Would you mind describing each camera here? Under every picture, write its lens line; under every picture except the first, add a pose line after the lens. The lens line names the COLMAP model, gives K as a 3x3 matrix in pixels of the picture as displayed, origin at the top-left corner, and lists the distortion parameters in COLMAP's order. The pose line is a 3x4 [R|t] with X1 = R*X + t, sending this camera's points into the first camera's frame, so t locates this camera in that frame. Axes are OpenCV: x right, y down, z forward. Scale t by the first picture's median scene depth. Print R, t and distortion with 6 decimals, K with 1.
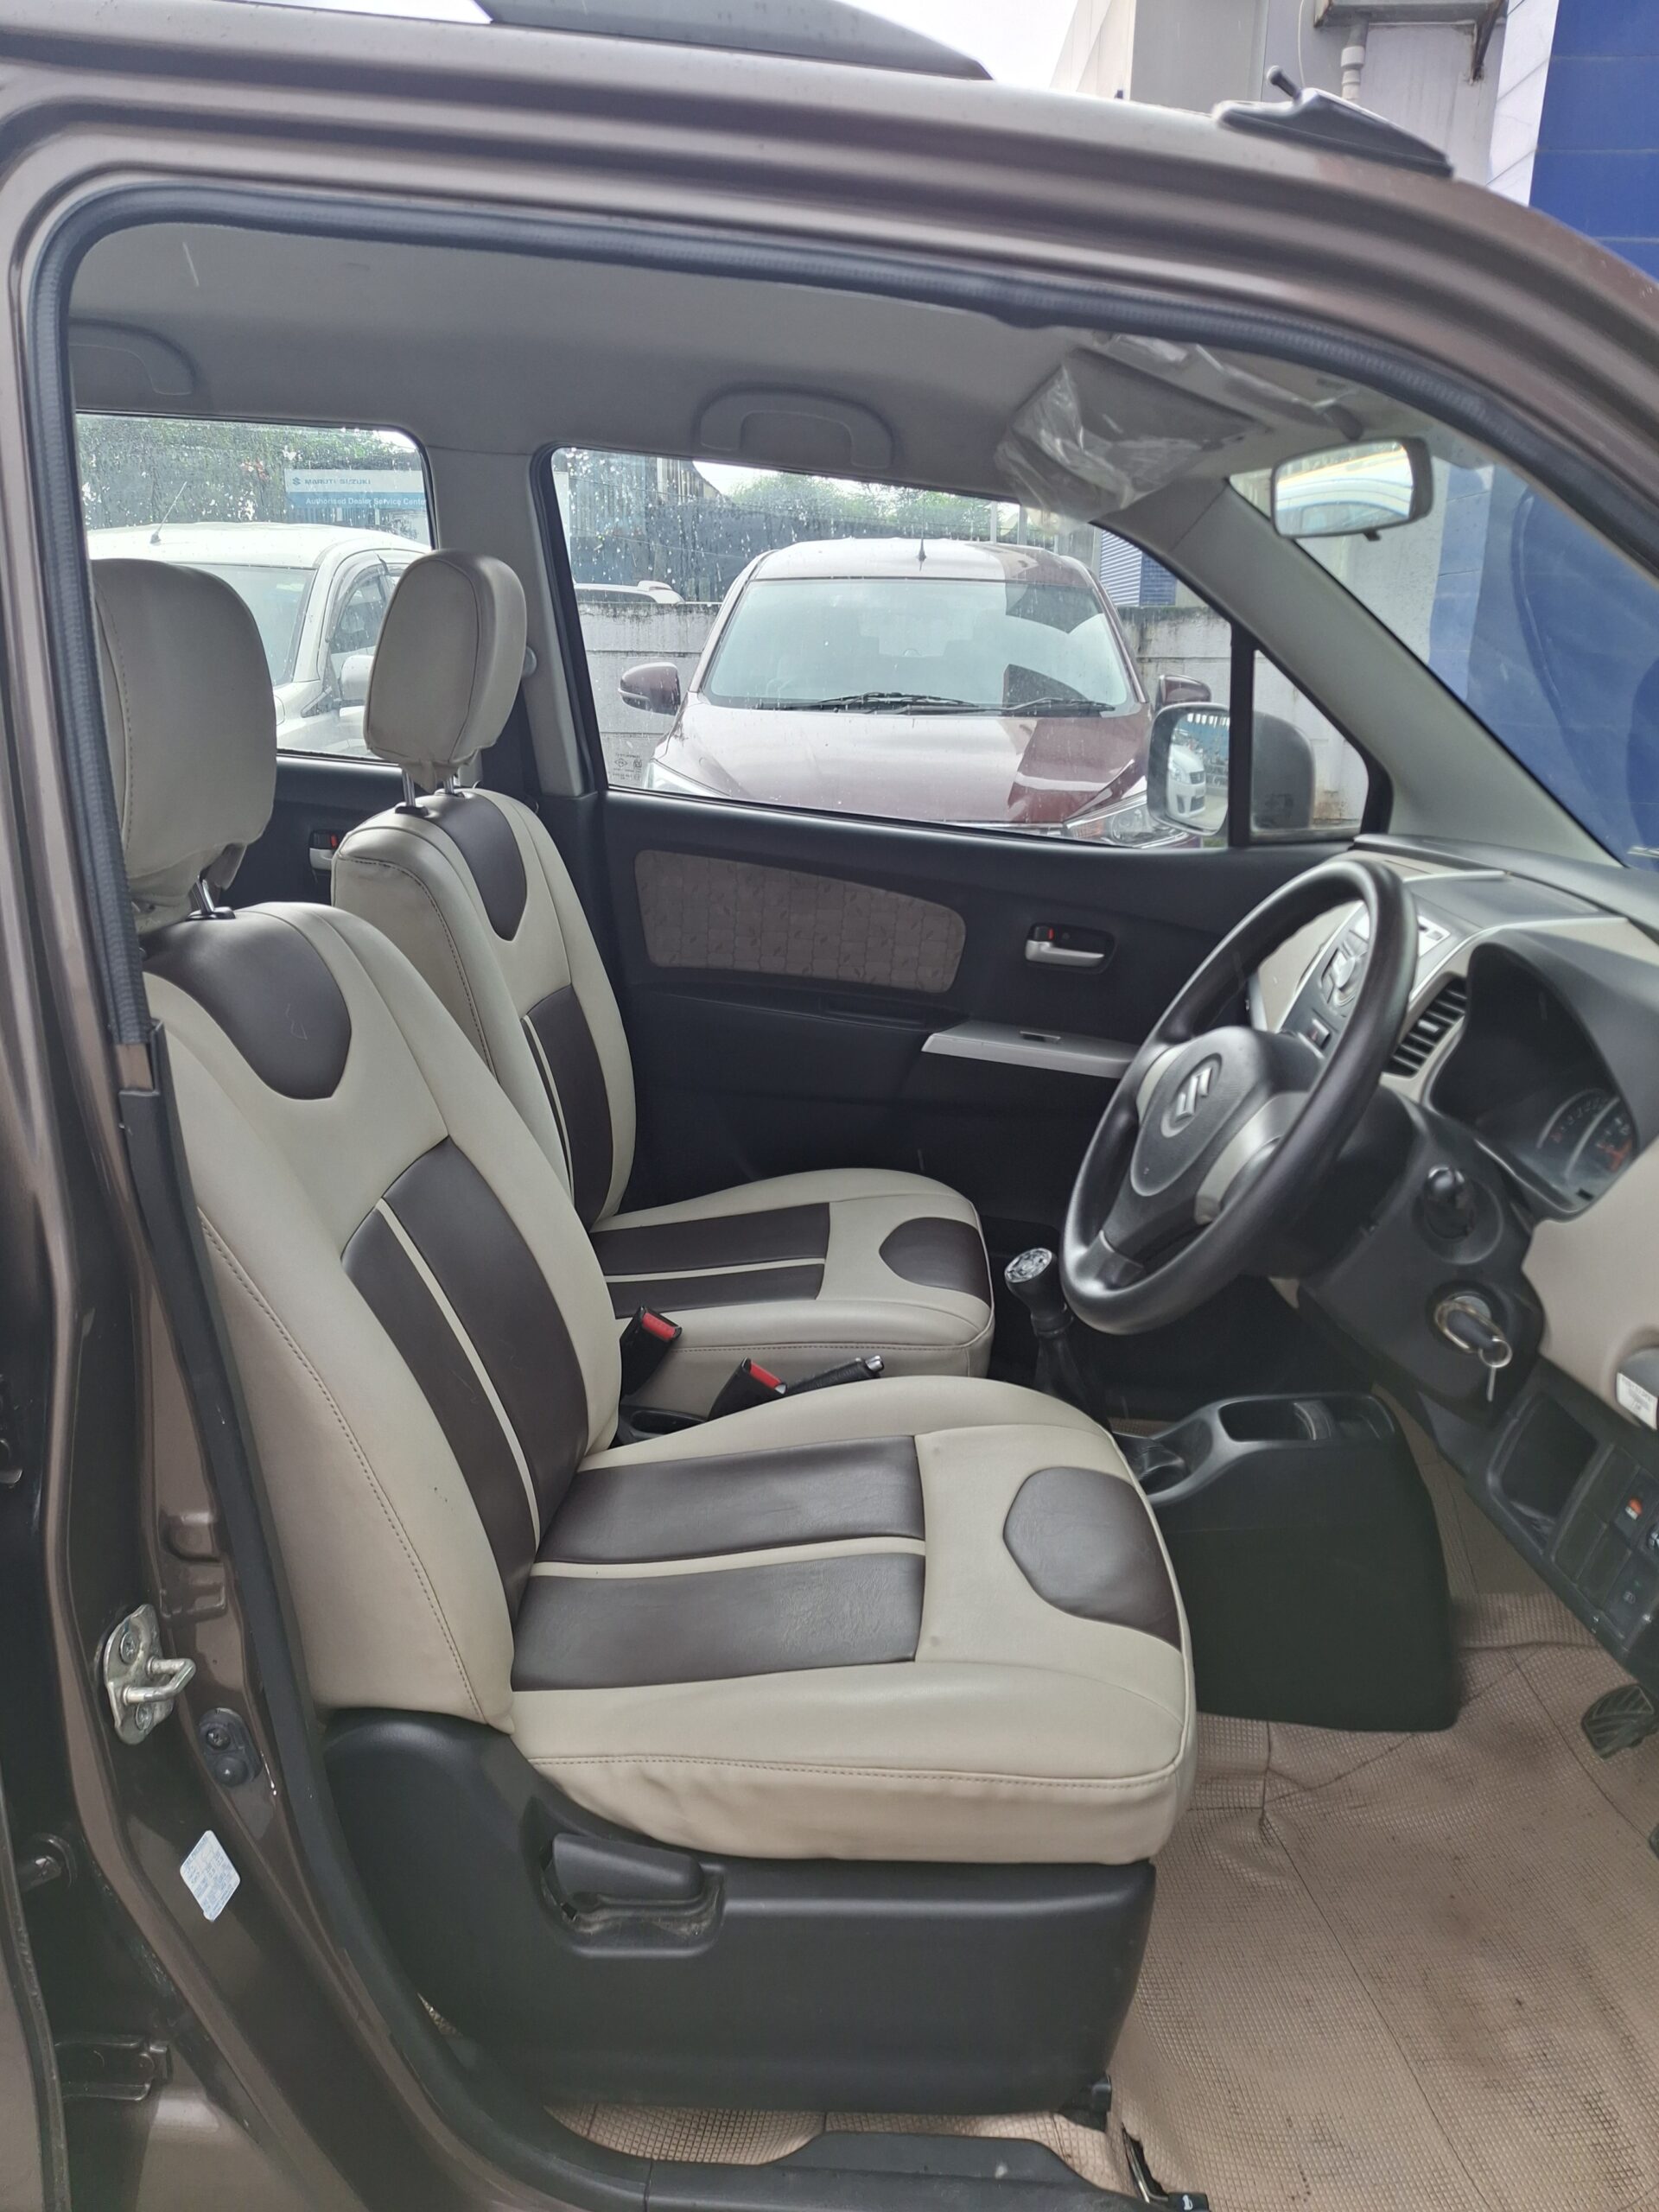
lens RADIAL K [[1657.5, 0, 825.9], [0, 1657.5, 1104.7], [0, 0, 1]] dist [-0.048035, 0.008561]
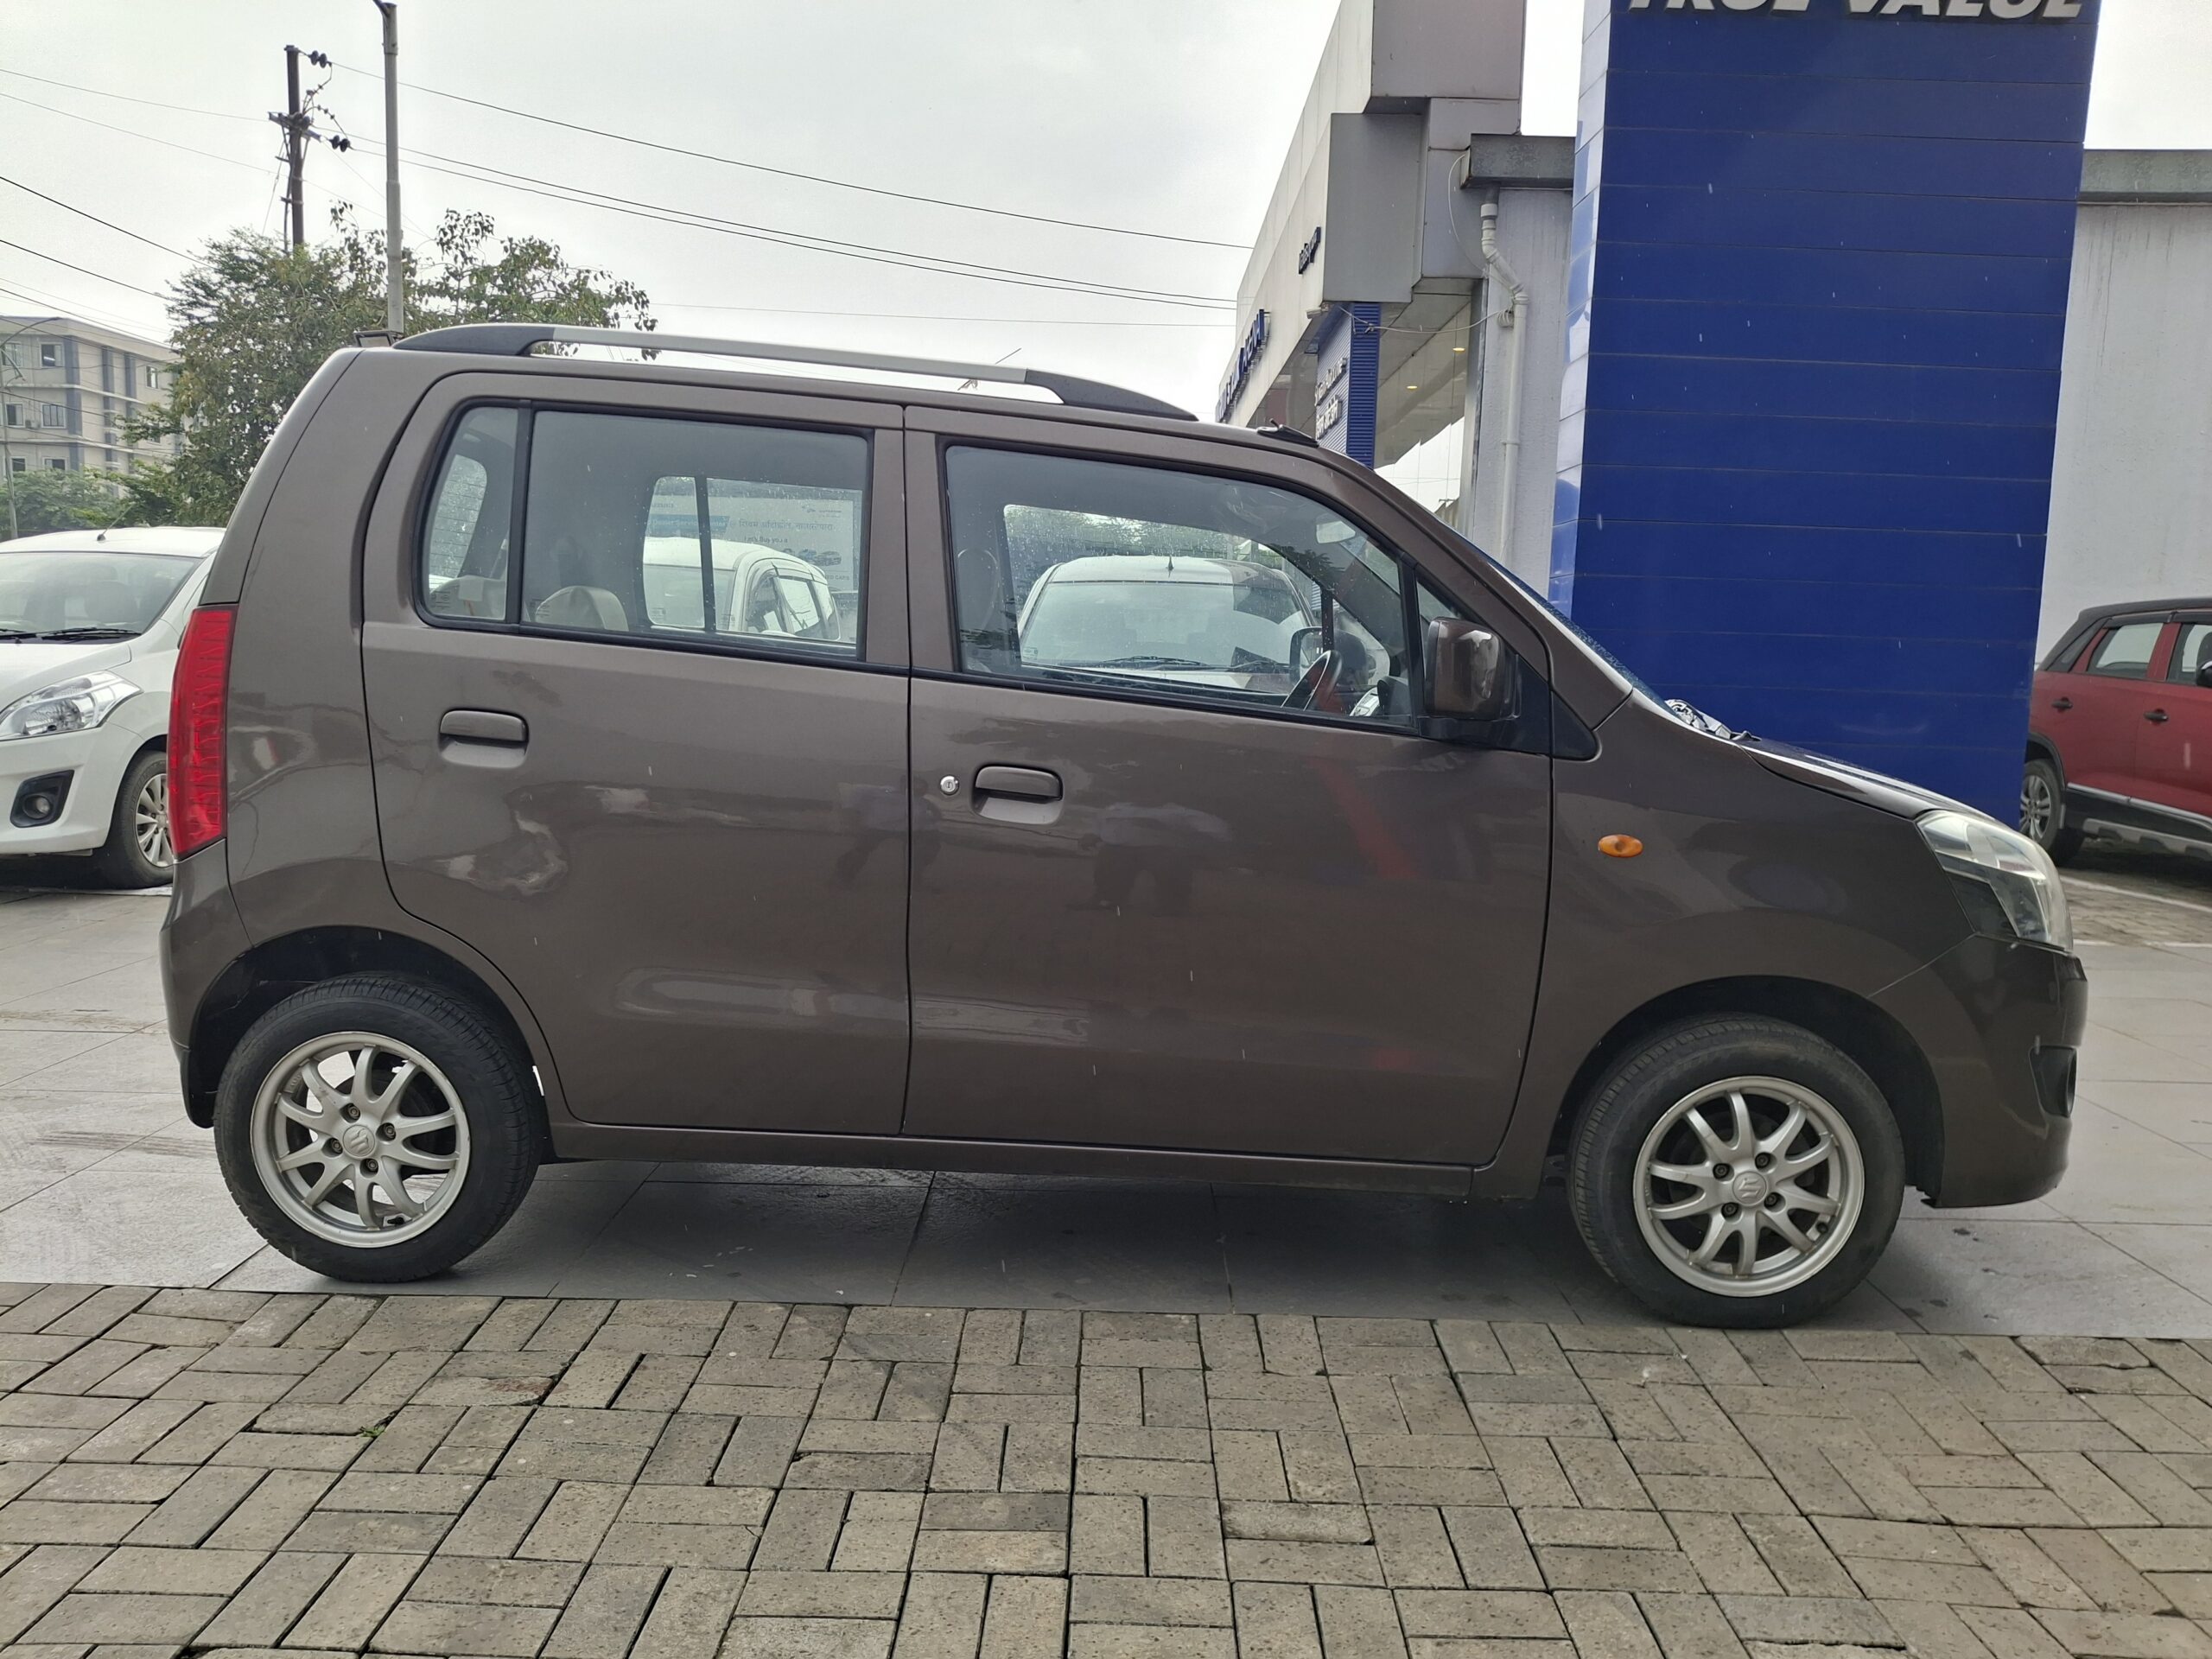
lens RADIAL K [[1657.5, 0, 1106.1], [0, 1657.5, 820.6], [0, 0, 1]] dist [-0.048035, 0.008561]
pose [[0.999773, 0.004468, 0.020835, -0.023432], [-0.000732, 0.984394, -0.175974, 0.120558], [-0.021296, 0.175919, 0.984174, -0.327740]]
